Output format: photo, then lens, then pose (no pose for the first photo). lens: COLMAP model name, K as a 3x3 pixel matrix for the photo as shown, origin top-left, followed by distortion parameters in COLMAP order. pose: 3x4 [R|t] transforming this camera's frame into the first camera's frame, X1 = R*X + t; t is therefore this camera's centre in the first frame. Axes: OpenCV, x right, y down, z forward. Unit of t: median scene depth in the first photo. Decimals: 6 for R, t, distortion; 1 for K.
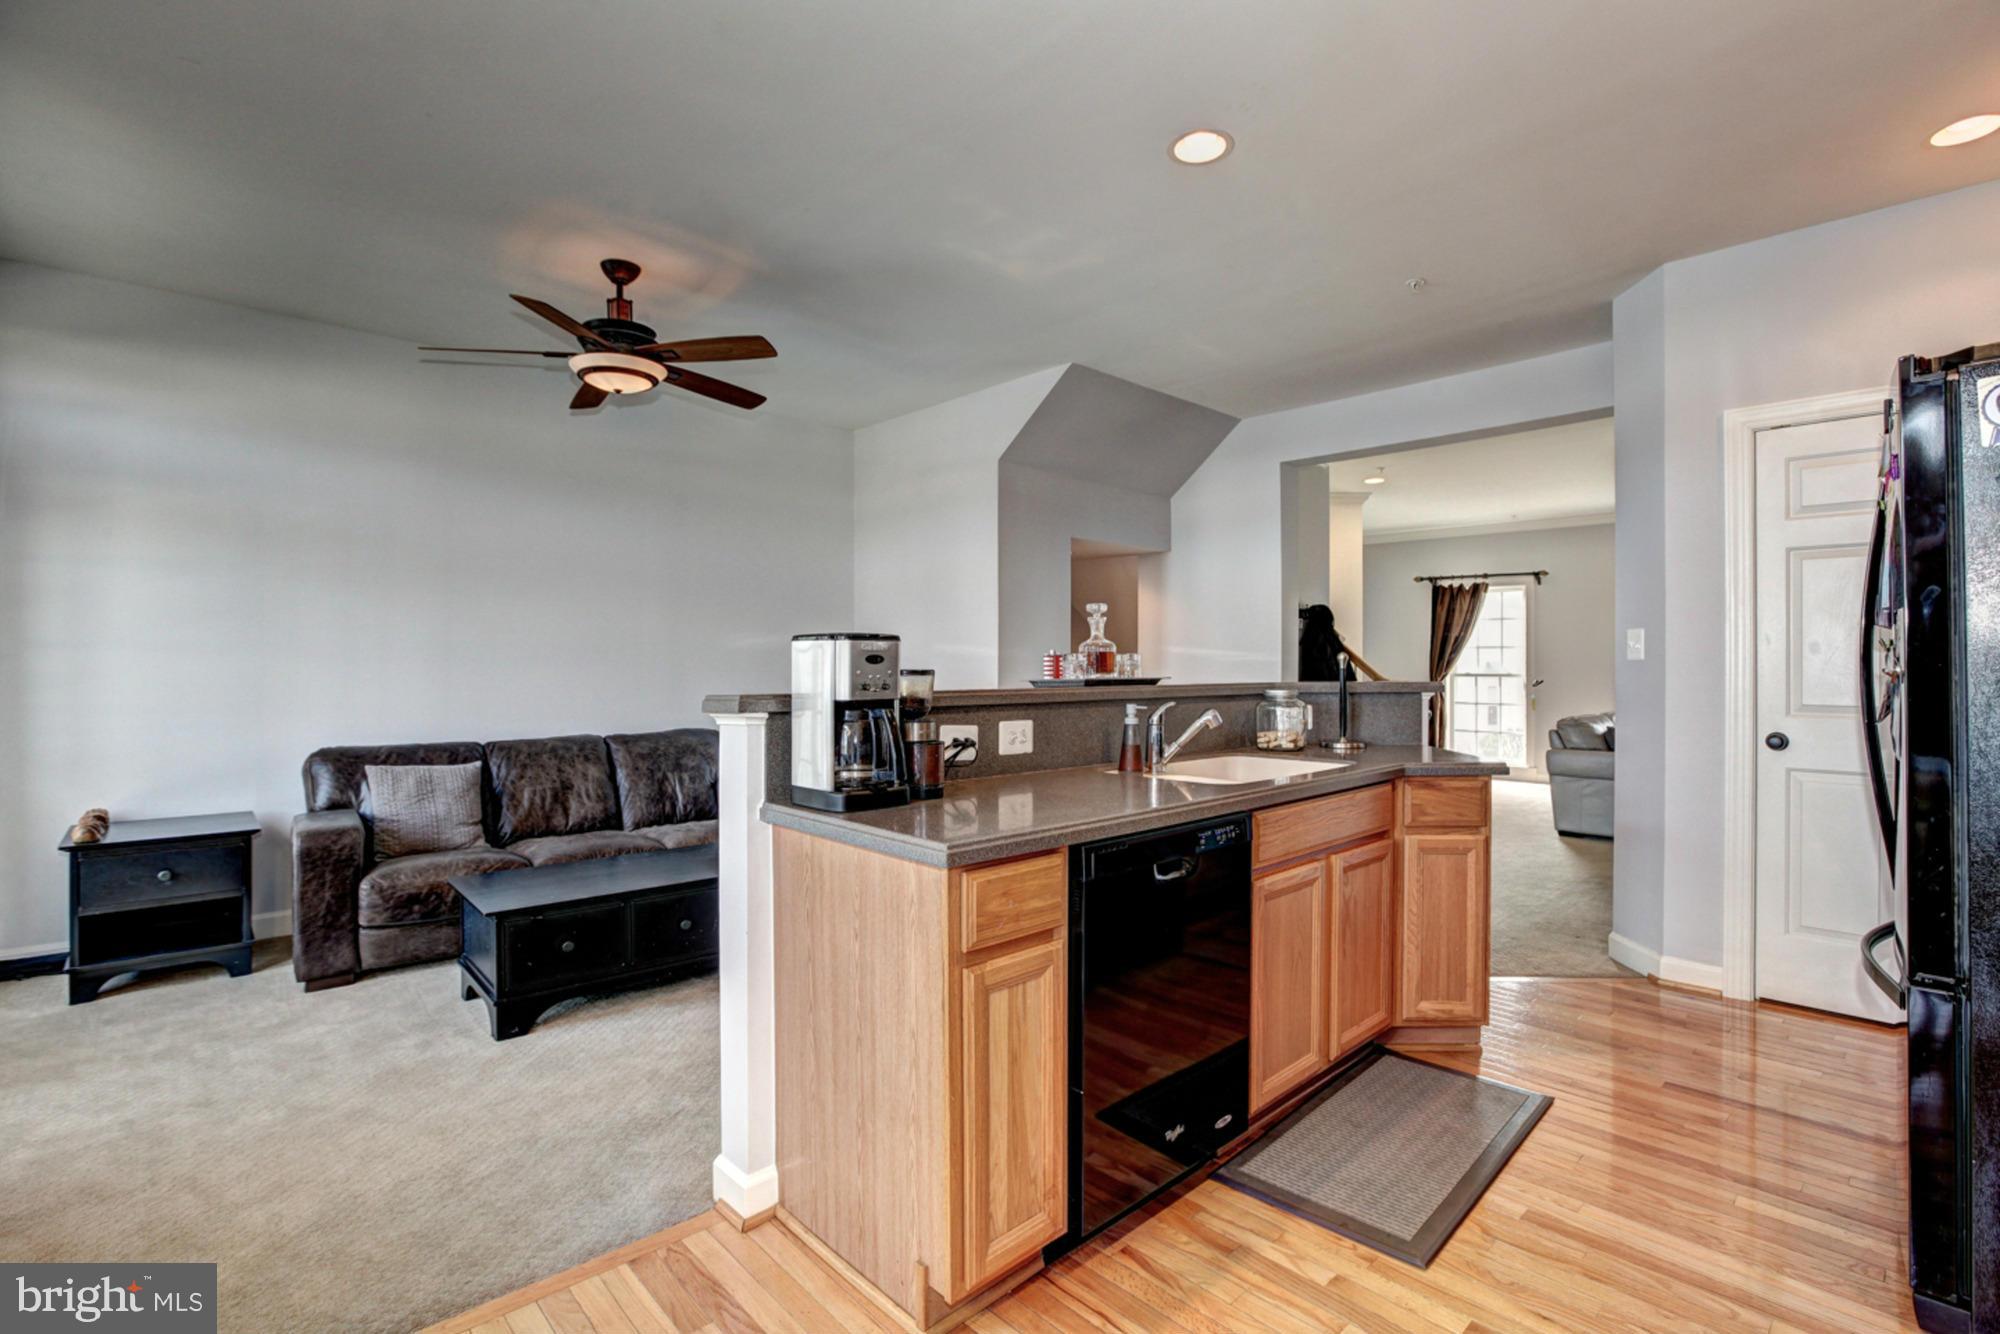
lens RADIAL K [[932.6, 0, 974.5], [0, 932.6, 651.0], [0, 0, 1]] dist [-0.045664, 0.017151]
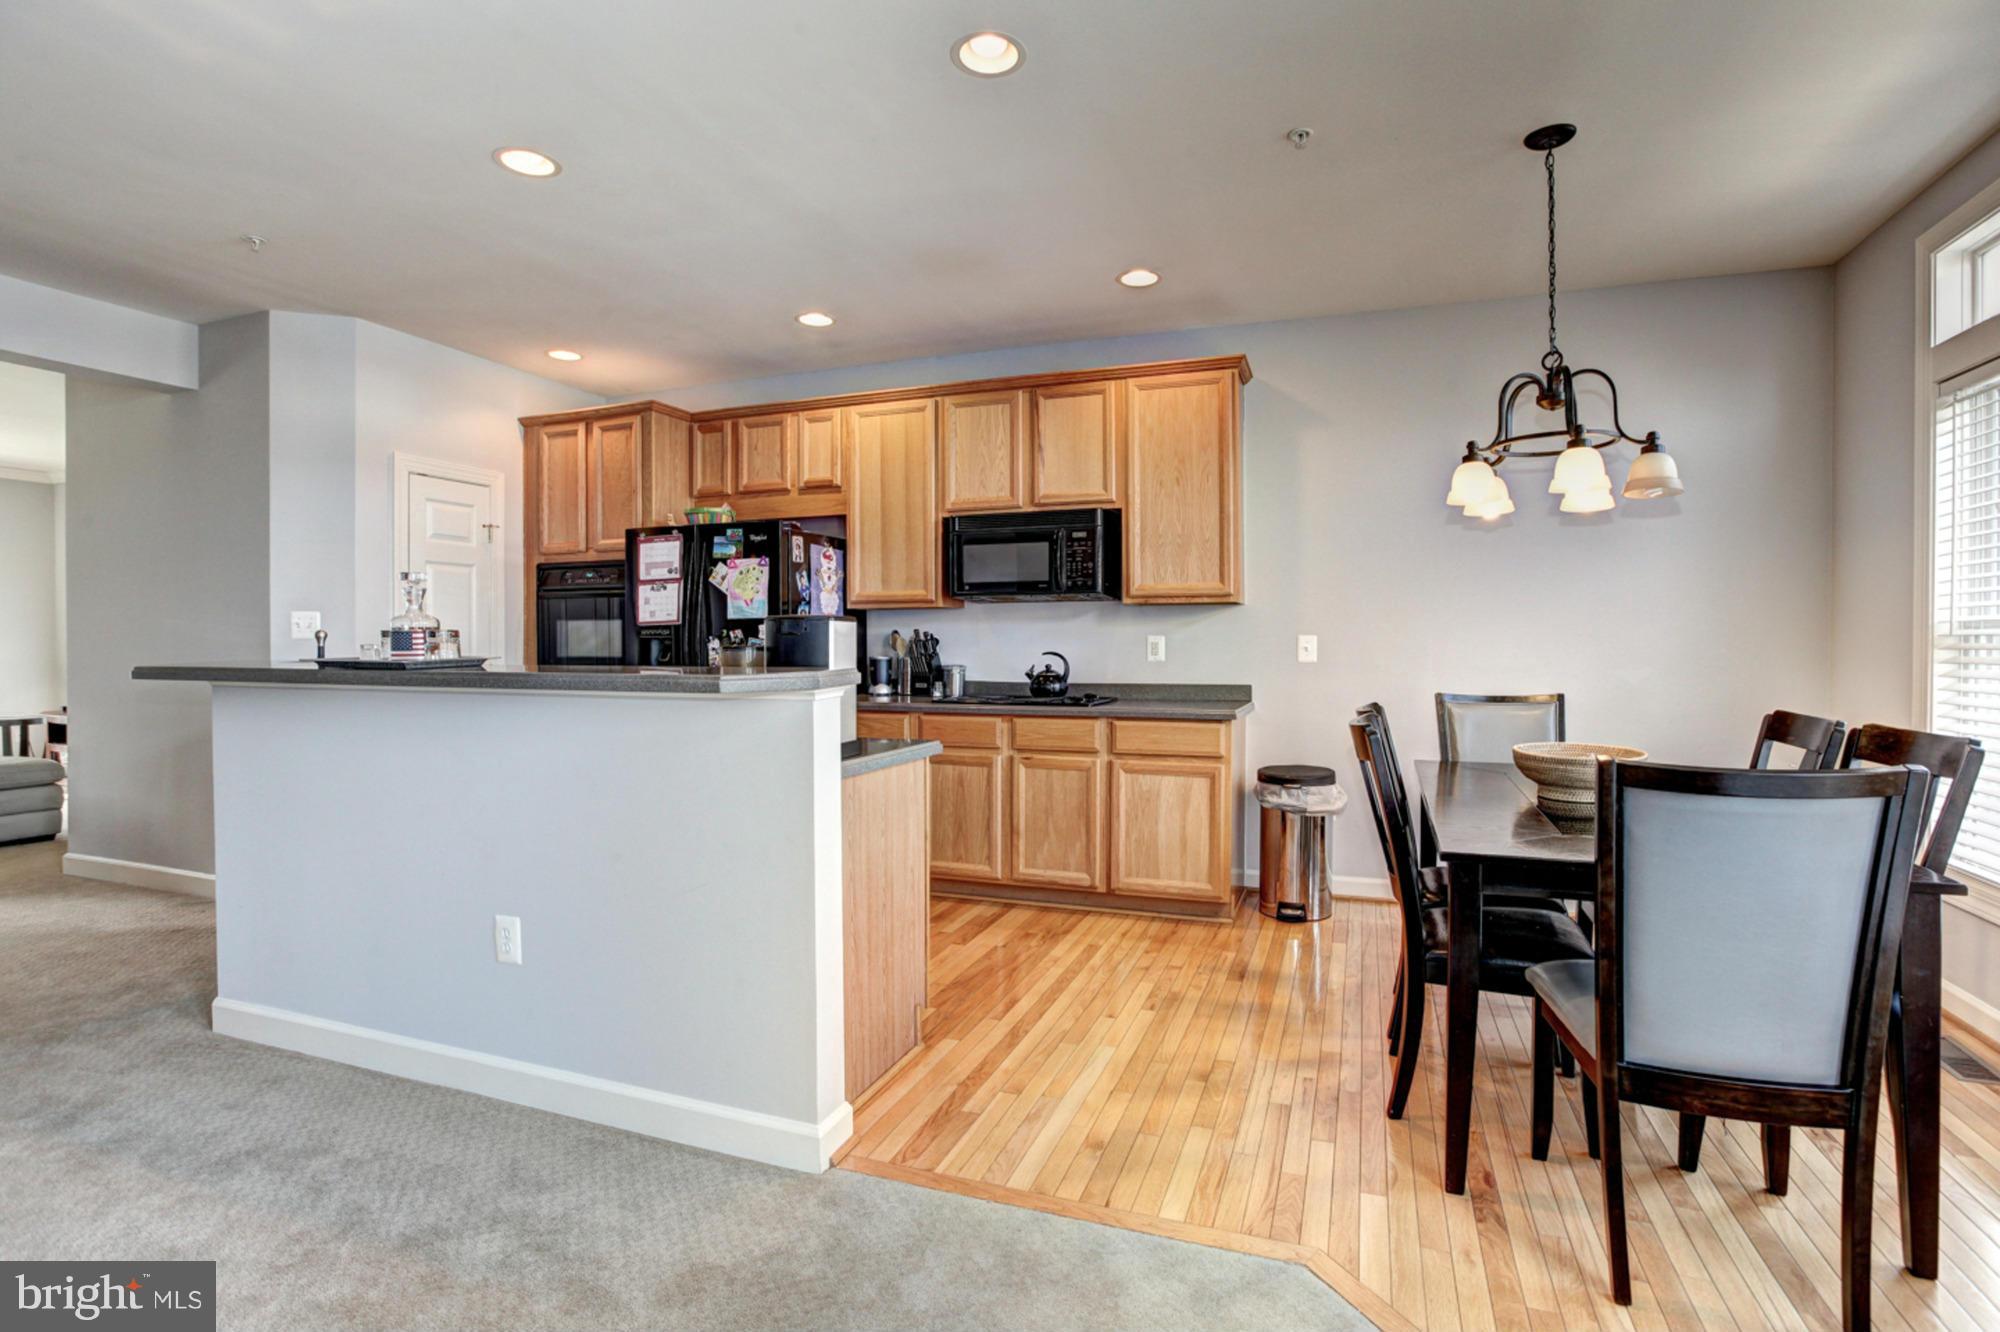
lens RADIAL K [[932.6, 0, 1042.7], [0, 932.6, 640.1], [0, 0, 1]] dist [-0.045664, 0.017151]
pose [[-0.474078, -0.000634, 0.880483, -0.894105], [-0.008001, 0.999962, -0.003589, 0.009806], [-0.880447, -0.008746, -0.474065, 0.879191]]
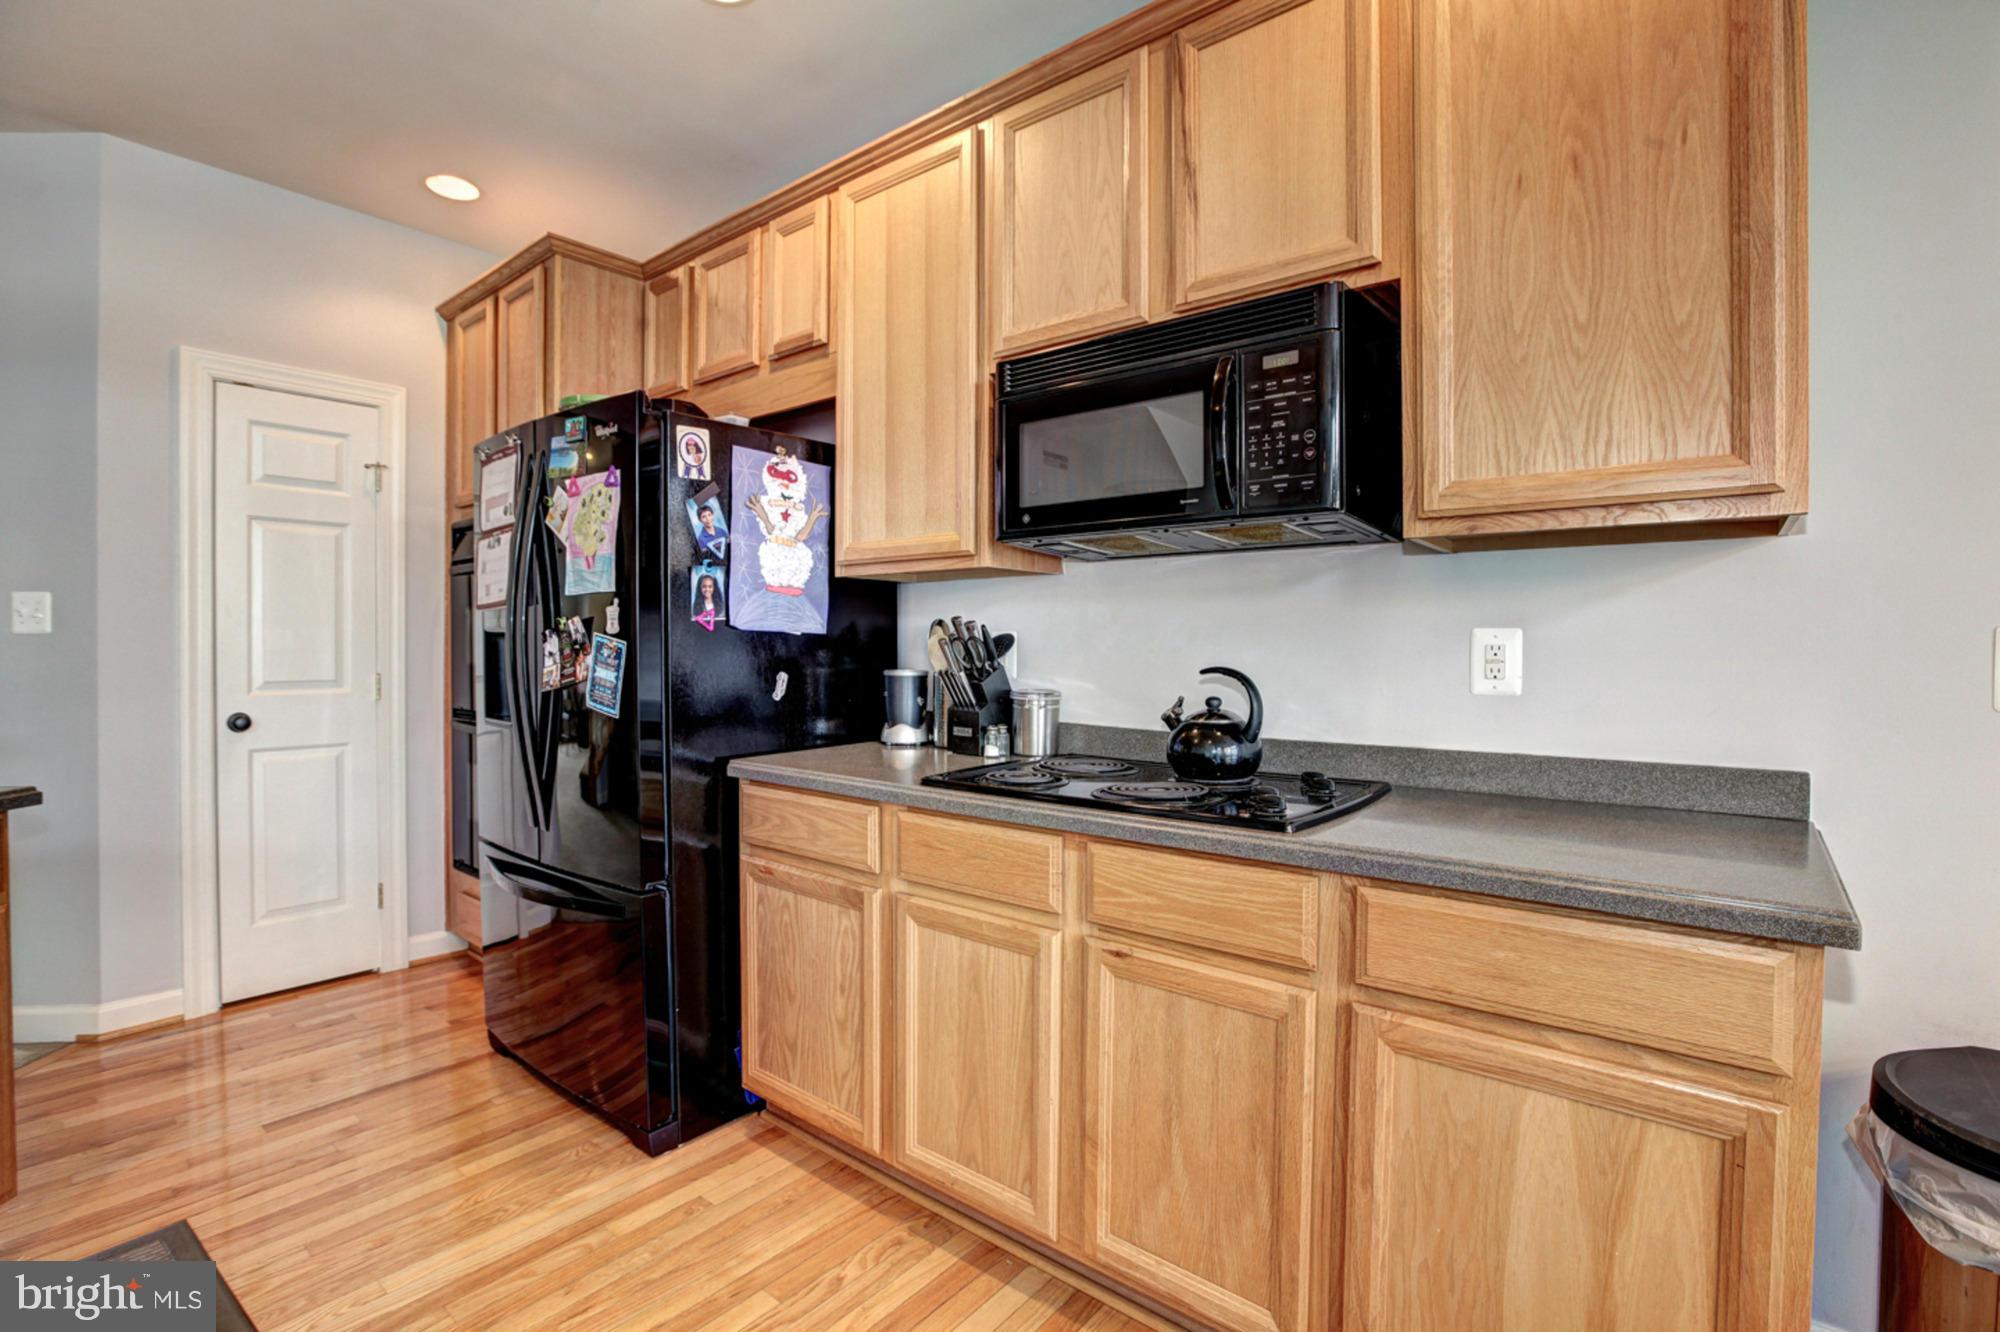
lens RADIAL K [[932.6, 0, 1012.6], [0, 932.6, 653.7], [0, 0, 1]] dist [-0.045664, 0.017151]
pose [[-0.148428, -0.013638, 0.988829, -0.162116], [-0.012704, 0.999849, 0.011884, 0.008481], [-0.988842, -0.010798, -0.148578, 0.377759]]
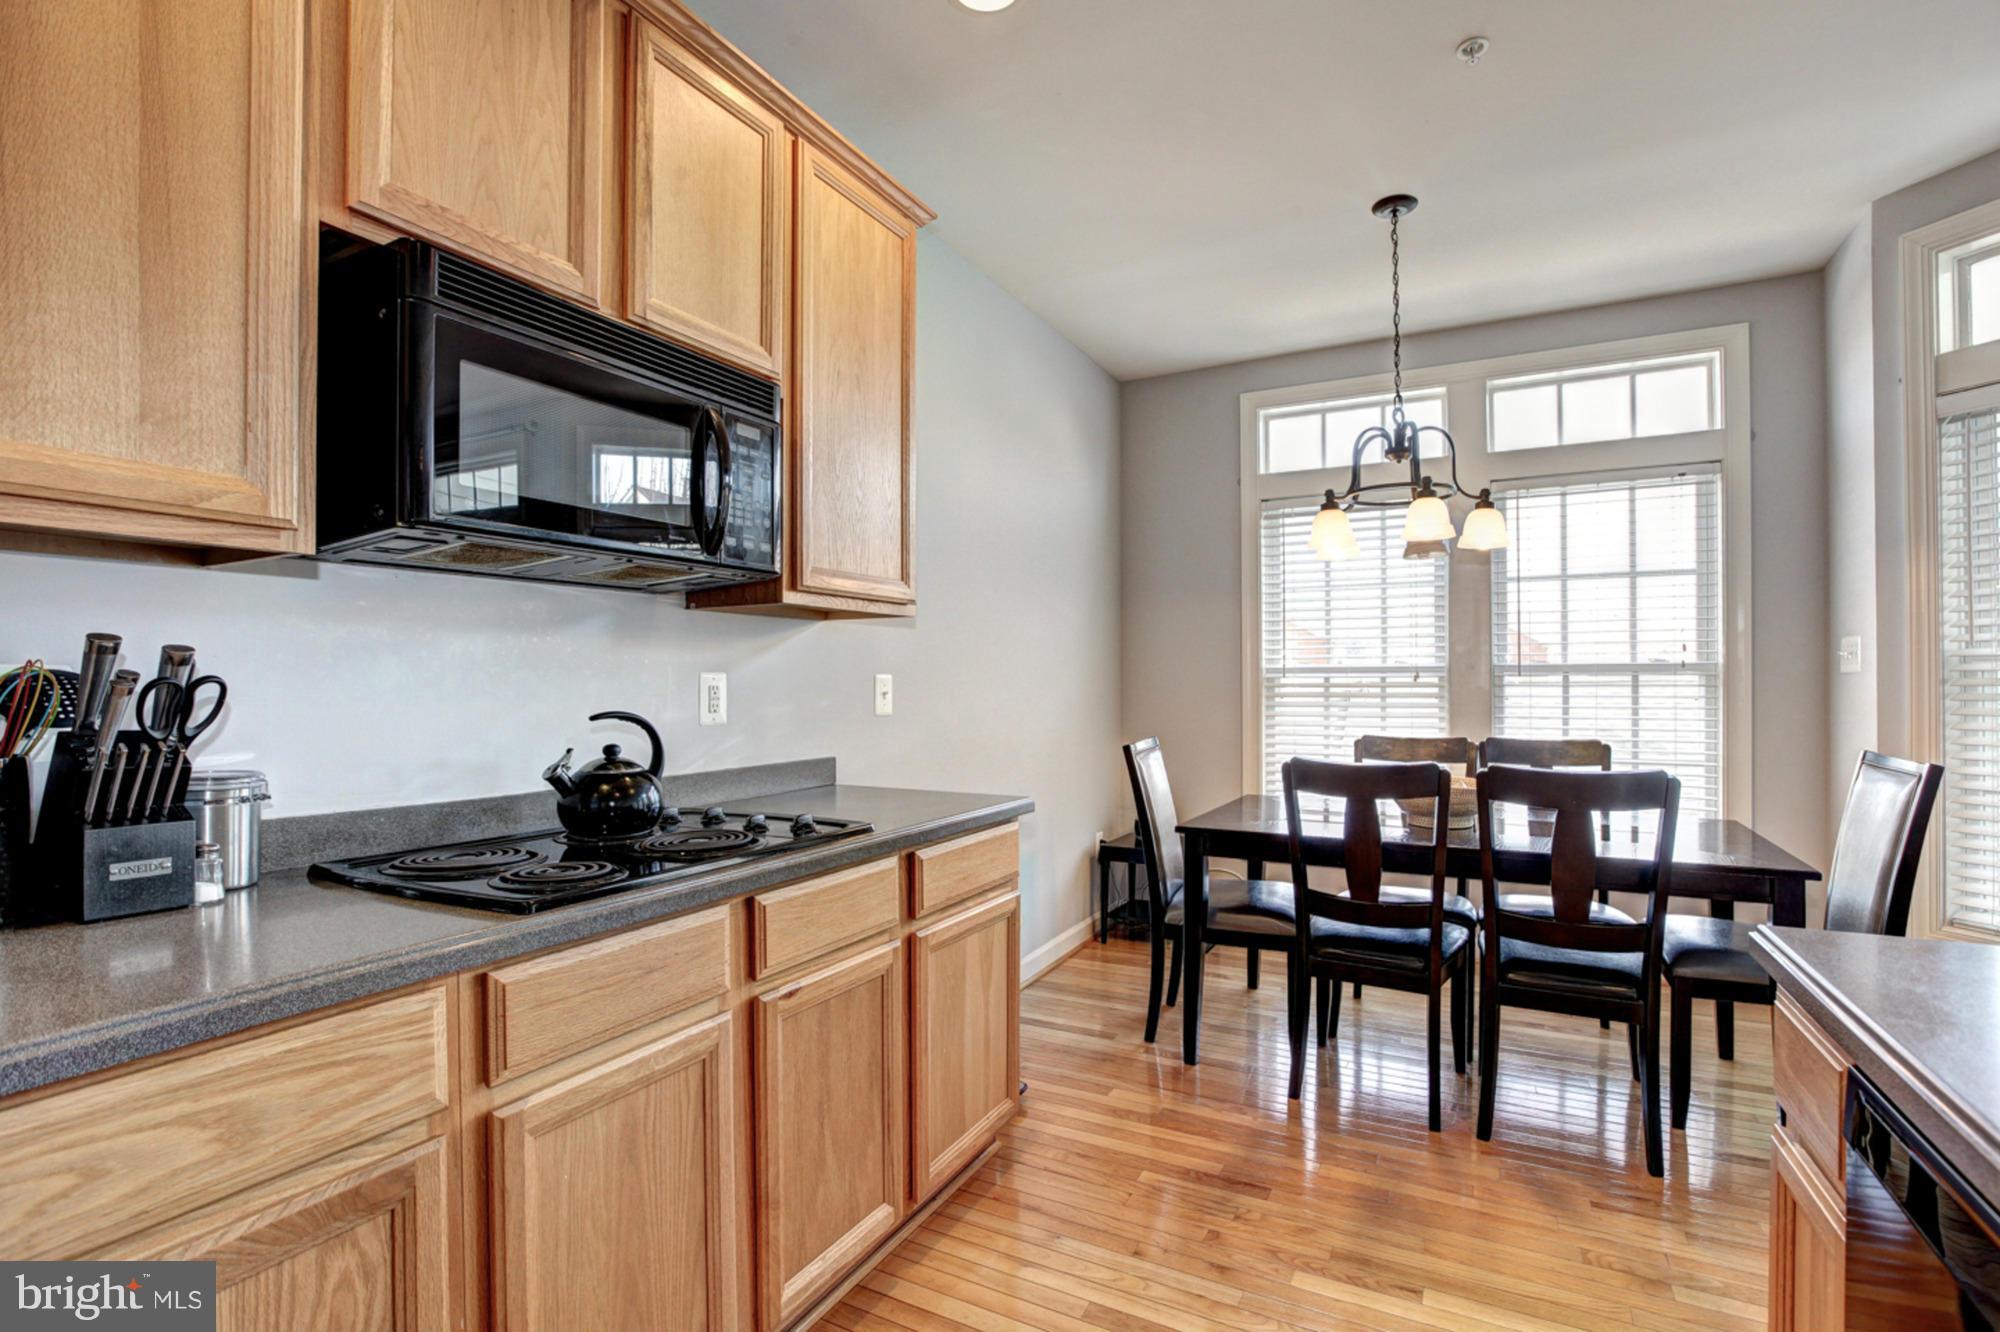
lens RADIAL K [[932.6, 0, 1008.5], [0, 932.6, 676.4], [0, 0, 1]] dist [-0.045664, 0.017151]
pose [[-0.942629, 0.002735, -0.333832, 0.397066], [0.008975, 0.999813, -0.017153, 0.013765], [0.333722, -0.019165, -0.942477, 0.773580]]
